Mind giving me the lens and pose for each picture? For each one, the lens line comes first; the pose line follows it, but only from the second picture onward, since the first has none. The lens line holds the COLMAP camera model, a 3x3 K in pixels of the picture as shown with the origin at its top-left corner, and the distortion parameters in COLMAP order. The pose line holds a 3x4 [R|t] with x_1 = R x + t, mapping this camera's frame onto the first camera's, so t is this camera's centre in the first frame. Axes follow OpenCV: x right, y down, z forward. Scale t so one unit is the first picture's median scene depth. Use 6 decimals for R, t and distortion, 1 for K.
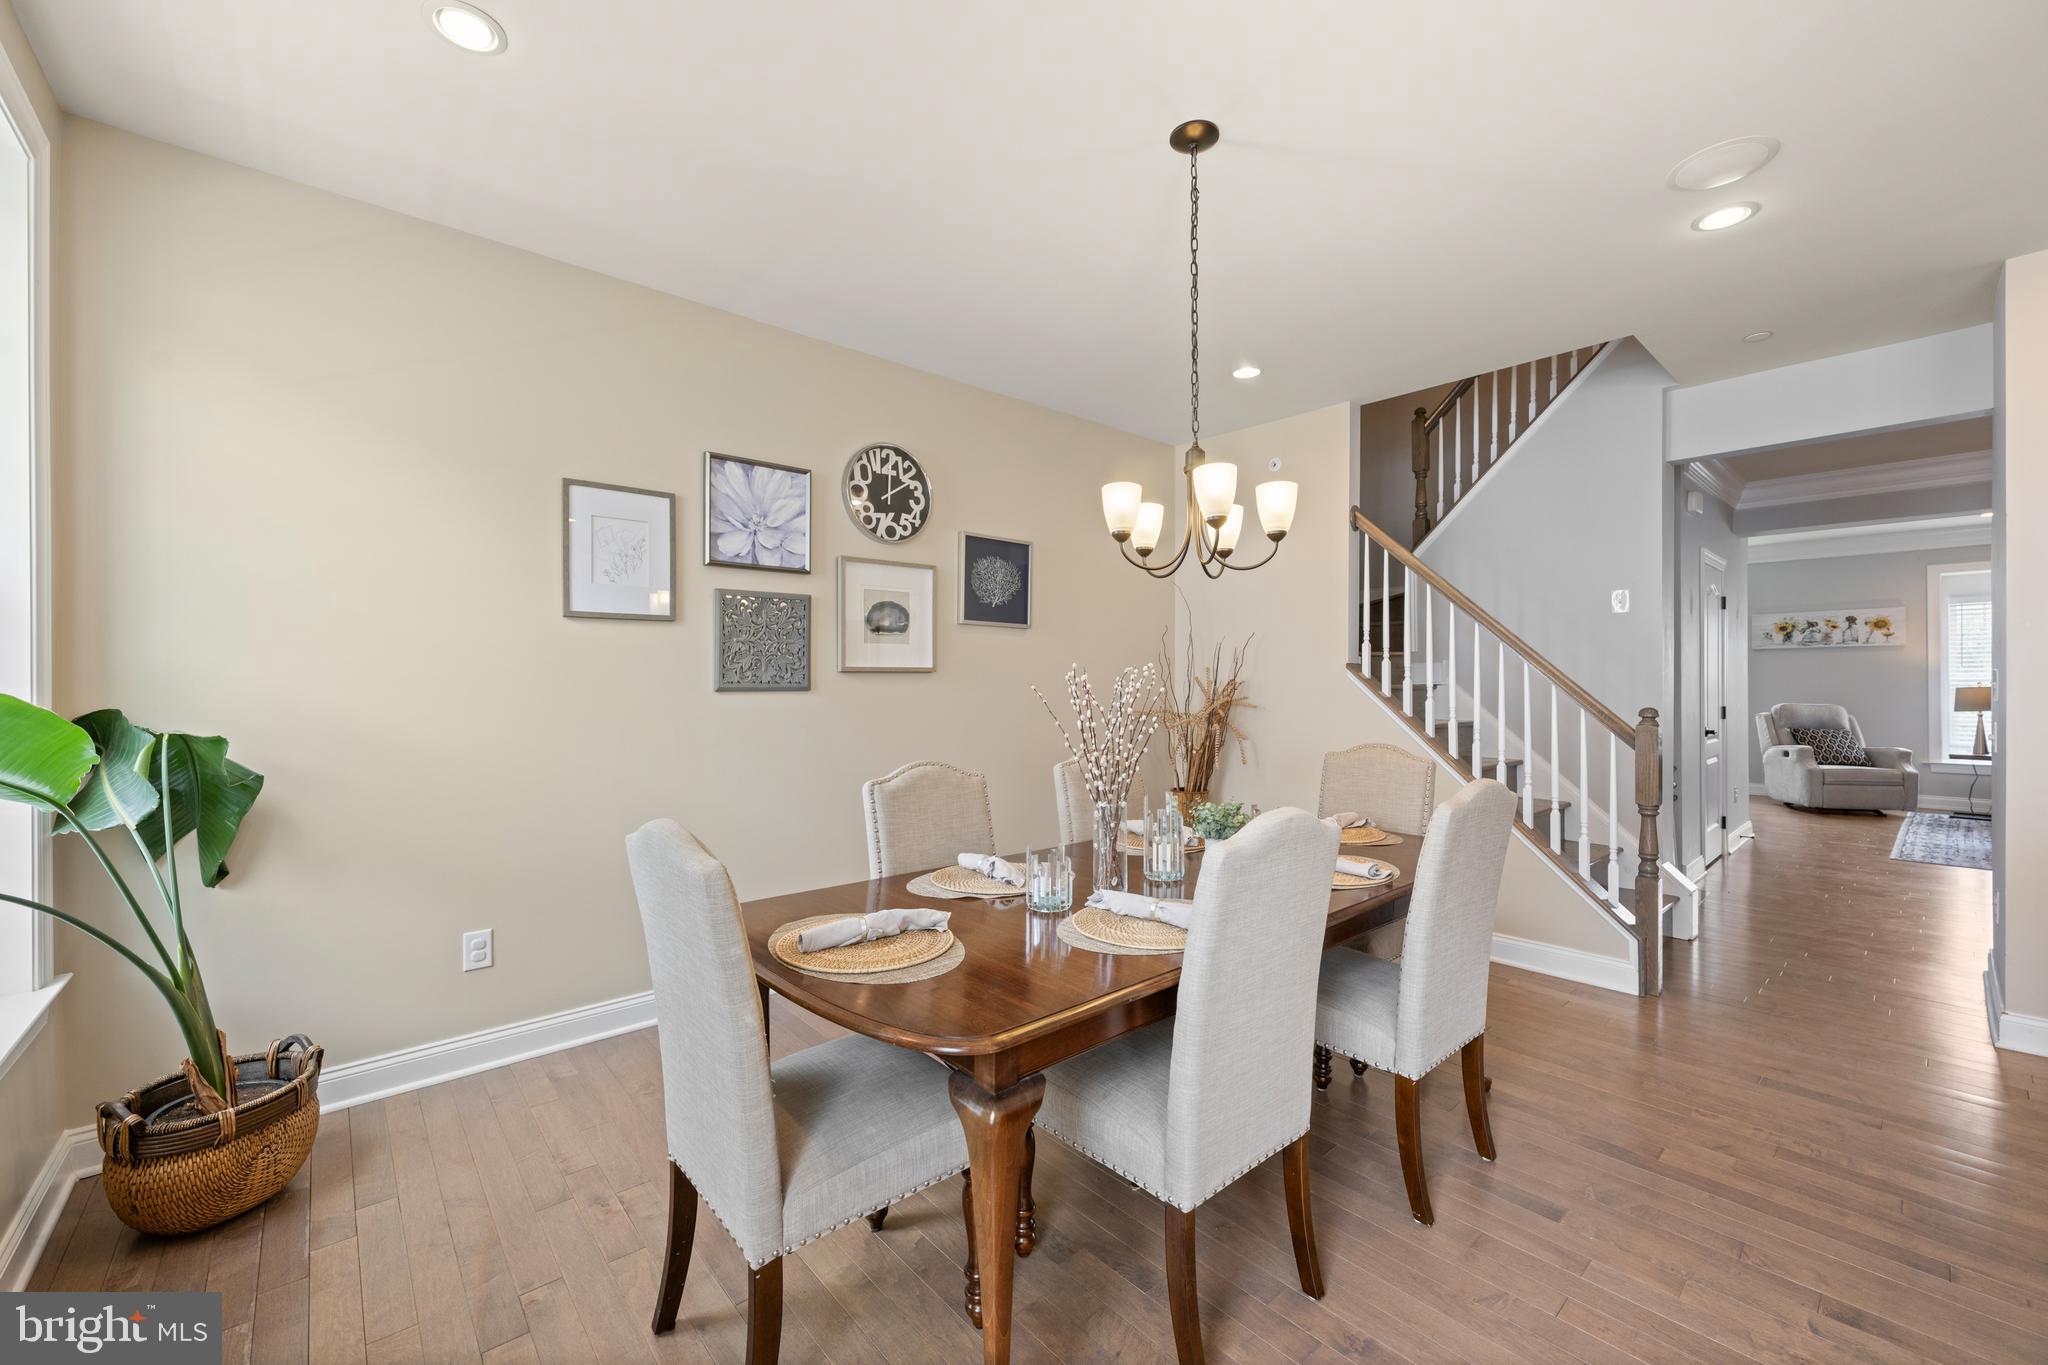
lens RADIAL K [[810.8, 0, 1014.4], [0, 810.8, 682.1], [0, 0, 1]] dist [-0.002698, 0.000879]
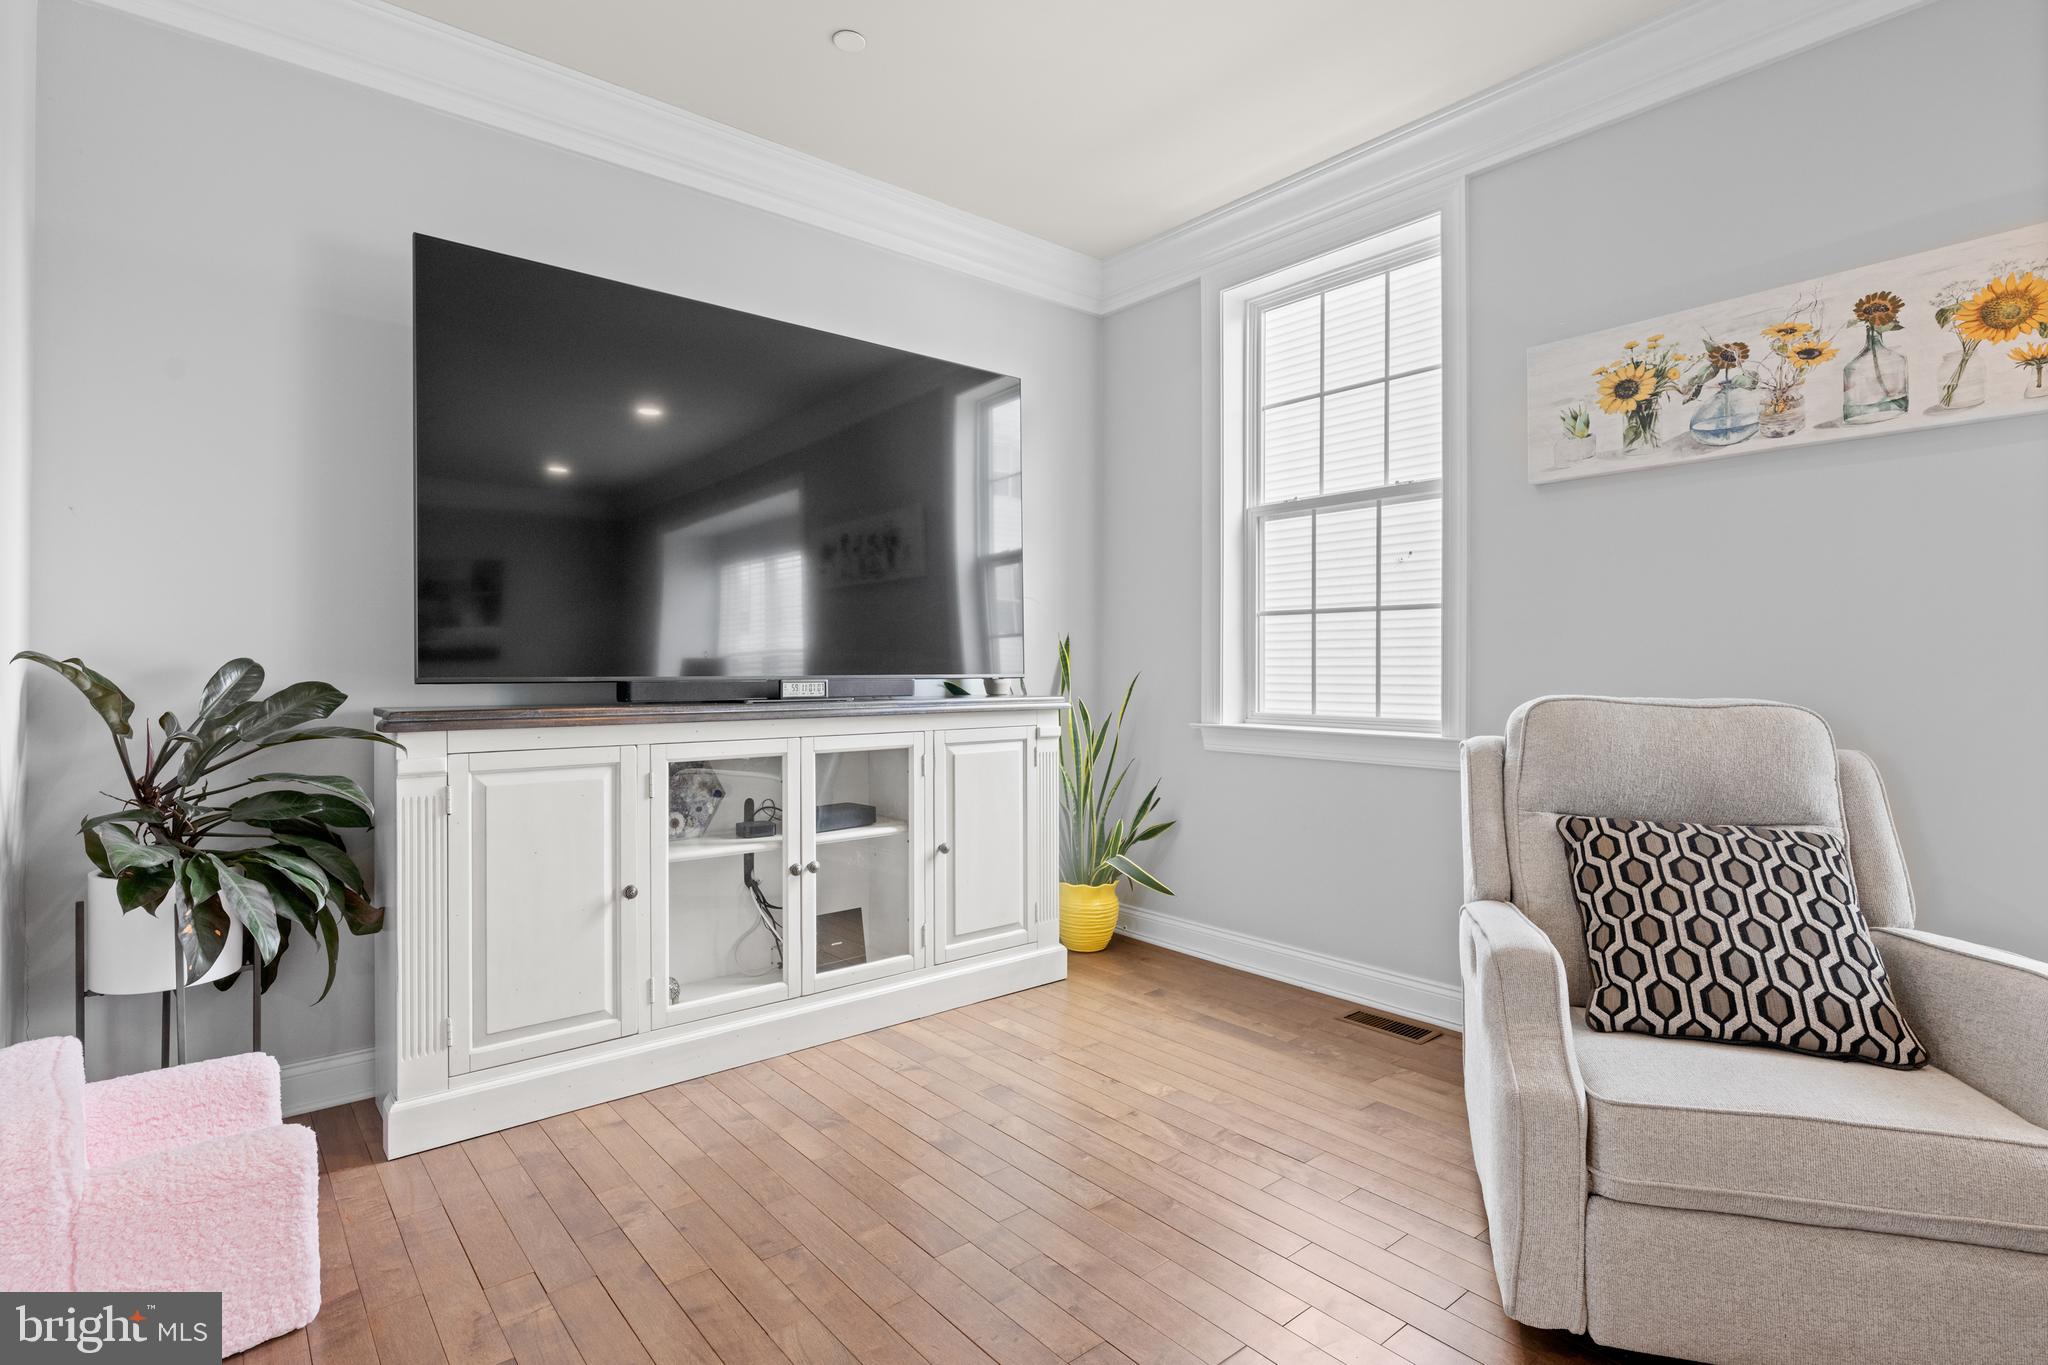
lens RADIAL K [[993.1, 0, 1021.2], [0, 993.1, 670.5], [0, 0, 1]] dist [-0.001554, 0.000600]
pose [[0.999588, -0.002369, -0.028598, 1.873184], [0.002477, 0.999990, 0.003724, 0.042015], [0.028589, -0.003793, 0.999584, 1.677594]]
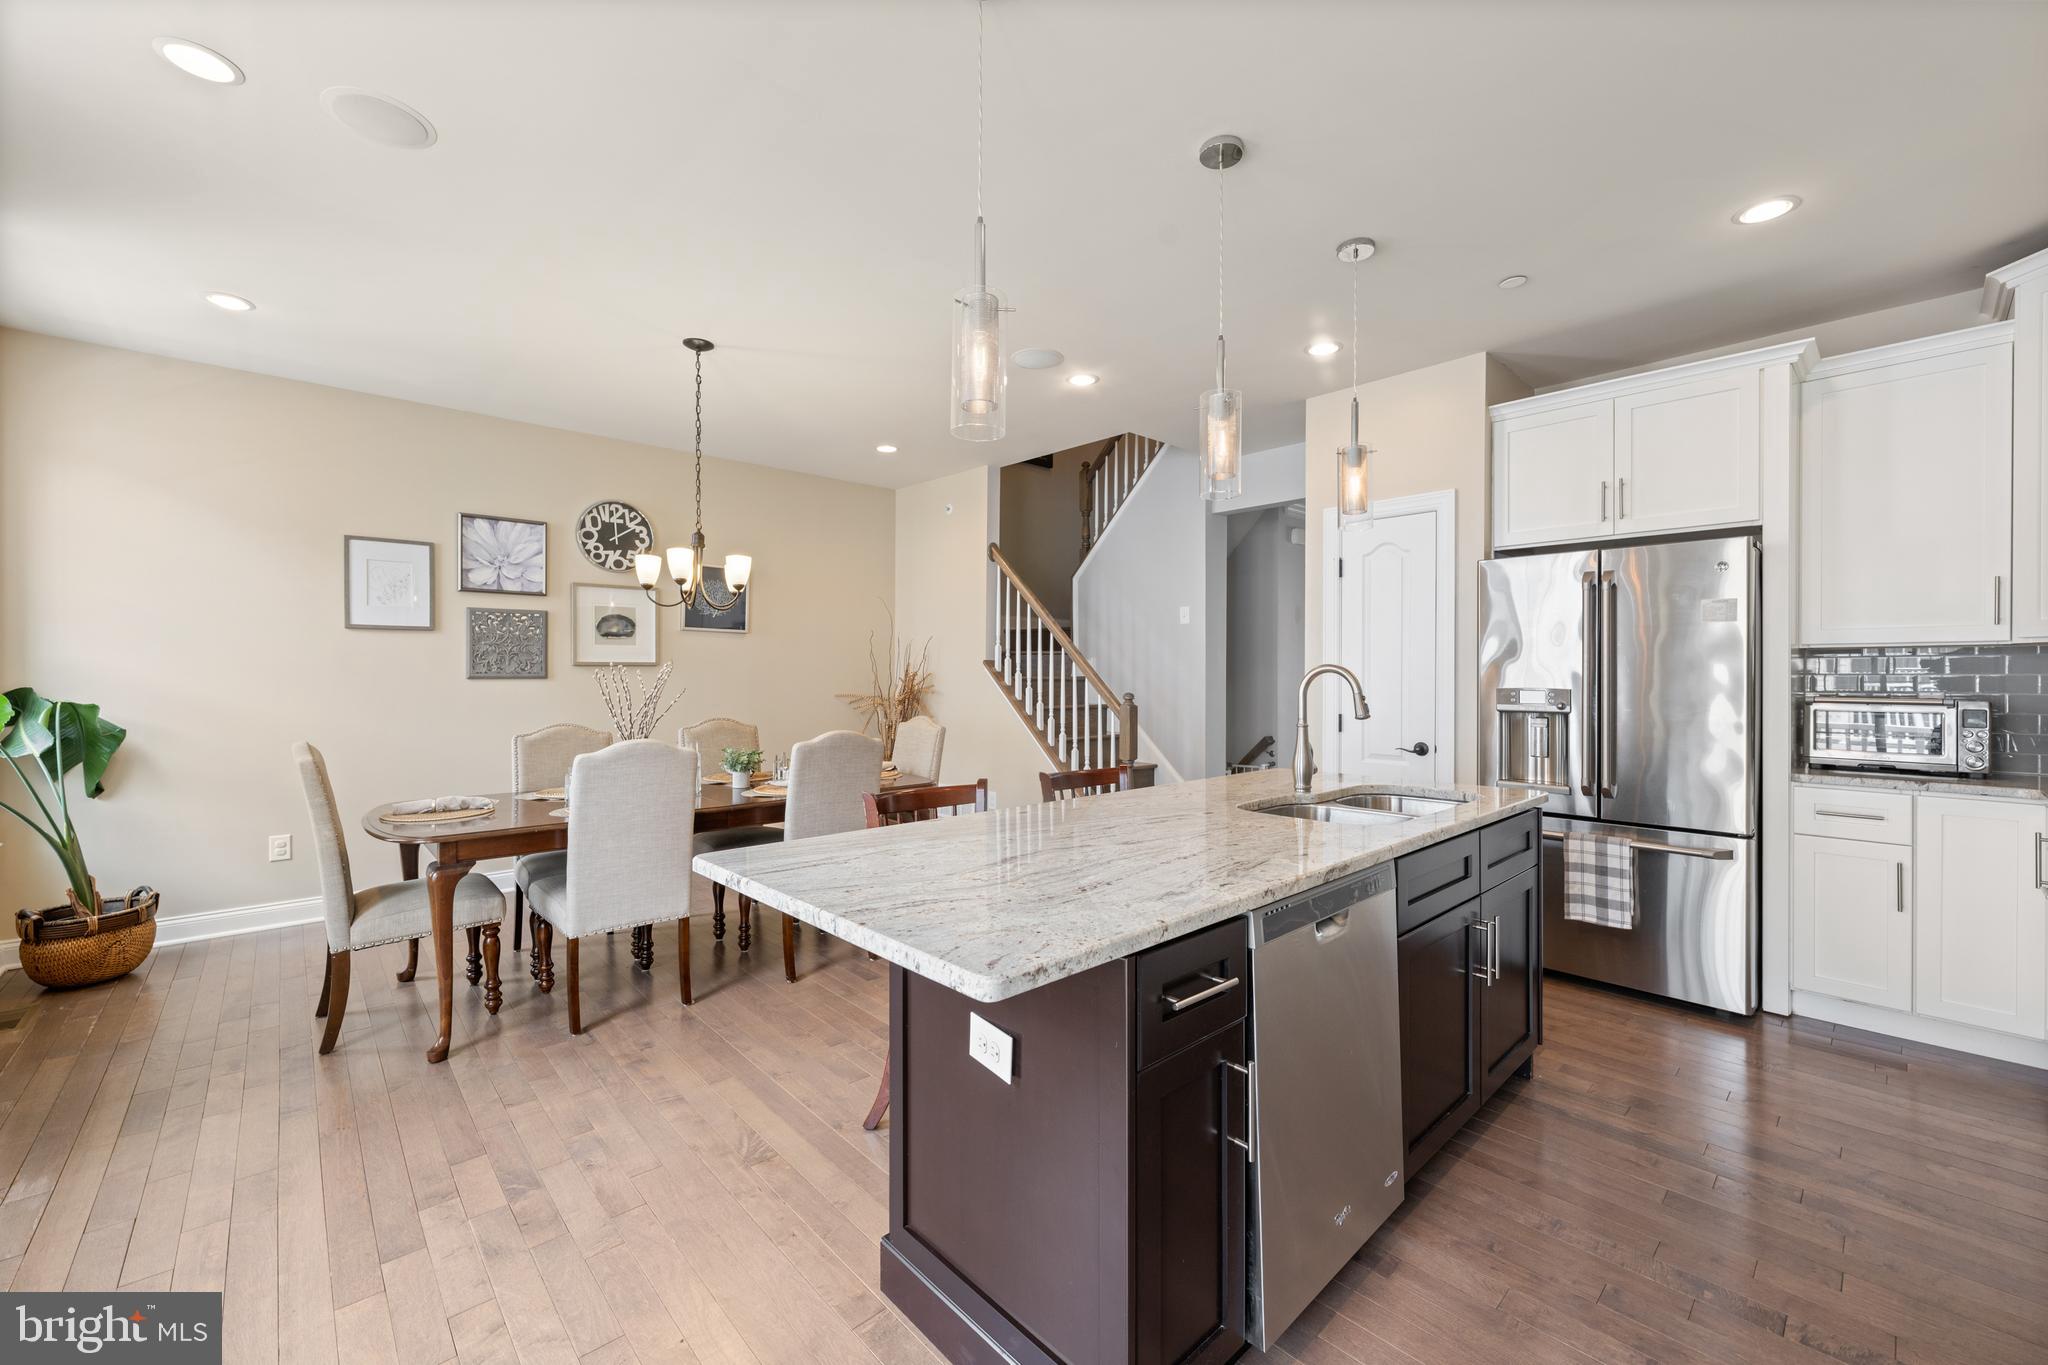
lens RADIAL K [[810.8, 0, 1013.0], [0, 810.8, 679.3], [0, 0, 1]] dist [-0.002698, 0.000879]
pose [[0.999718, 0.004047, 0.023403, 0.496166], [-0.004220, 0.999964, 0.007345, -0.002224], [-0.023372, -0.007441, 0.999699, -0.403381]]
